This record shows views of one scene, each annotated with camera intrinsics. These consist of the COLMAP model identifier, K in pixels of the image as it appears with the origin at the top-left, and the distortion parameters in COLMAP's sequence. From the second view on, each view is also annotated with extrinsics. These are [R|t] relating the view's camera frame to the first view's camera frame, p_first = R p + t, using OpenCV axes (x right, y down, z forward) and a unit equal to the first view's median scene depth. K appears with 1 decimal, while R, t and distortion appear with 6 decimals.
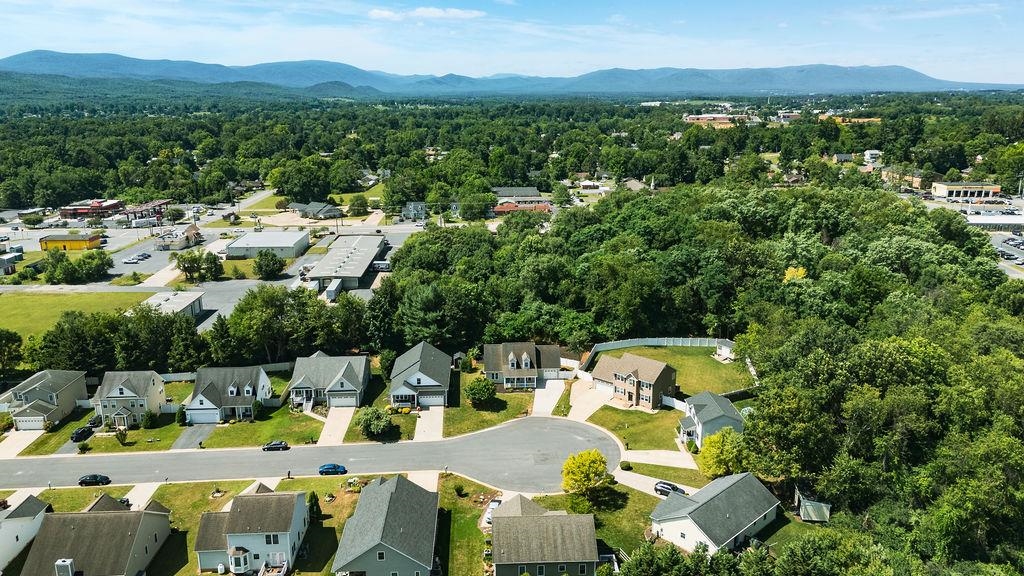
lens RADIAL K [[755.9, 0, 512.0], [0, 755.9, 288.0], [0, 0, 1]] dist [0.069940, -0.068236]
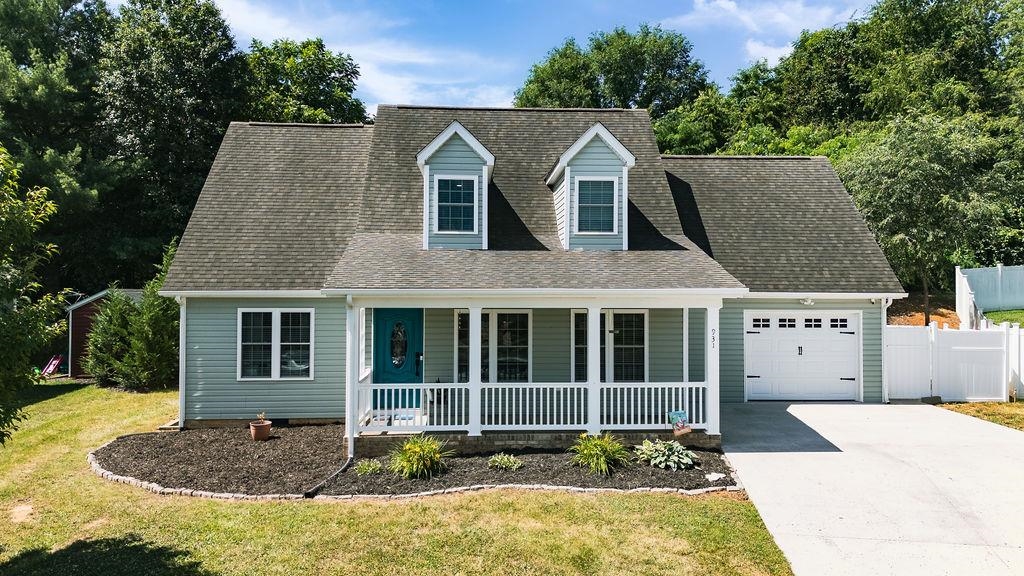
lens RADIAL K [[755.9, 0, 512.0], [0, 755.9, 288.0], [0, 0, 1]] dist [0.069940, -0.068236]
pose [[0.999972, 0.002705, 0.006967, 0.007656], [-0.000786, 0.965110, -0.261843, 0.136169], [-0.007432, 0.261830, 0.965085, 0.905730]]
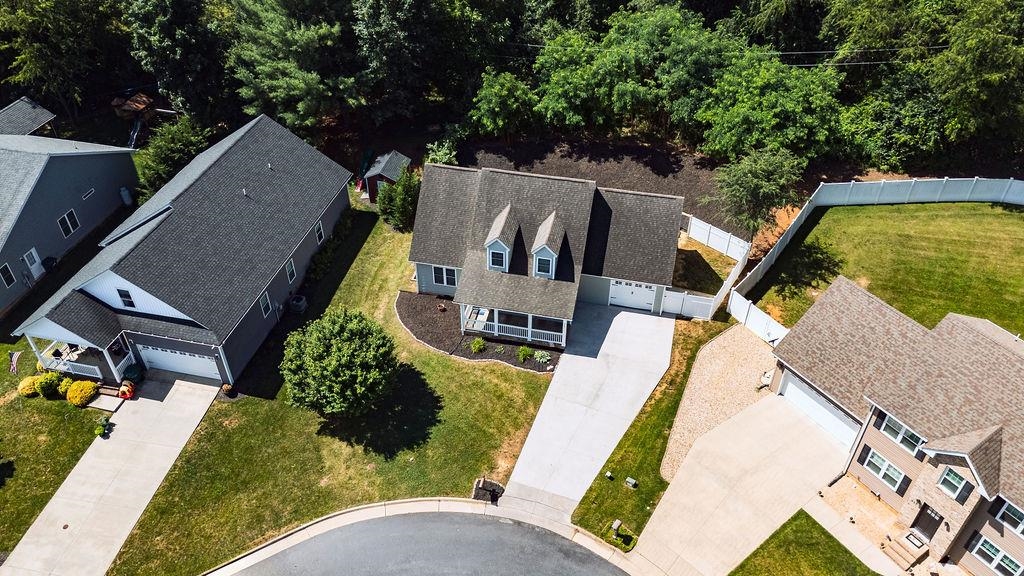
lens RADIAL K [[755.9, 0, 512.0], [0, 755.9, 288.0], [0, 0, 1]] dist [0.069940, -0.068236]
pose [[0.963745, 0.174248, -0.202074, 0.065528], [-0.073528, 0.901433, 0.426628, -0.010229], [0.256495, -0.396303, 0.881564, 0.742558]]
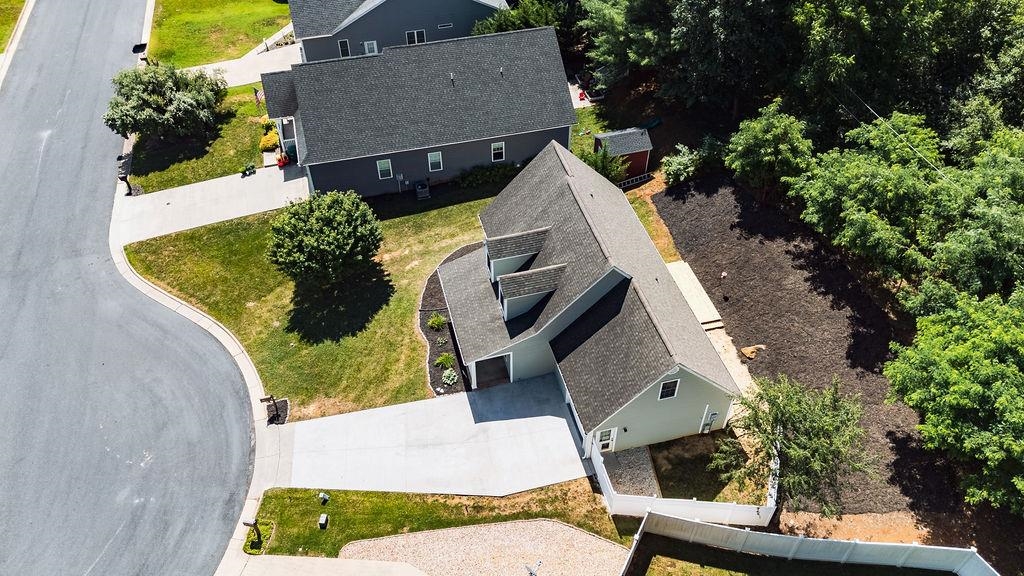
lens RADIAL K [[755.9, 0, 512.0], [0, 755.9, 288.0], [0, 0, 1]] dist [0.069940, -0.068236]
pose [[0.210997, 0.699119, -0.683164, 0.179070], [-0.243554, 0.714457, 0.655921, -0.058311], [0.946658, 0.027990, 0.321021, 0.922377]]
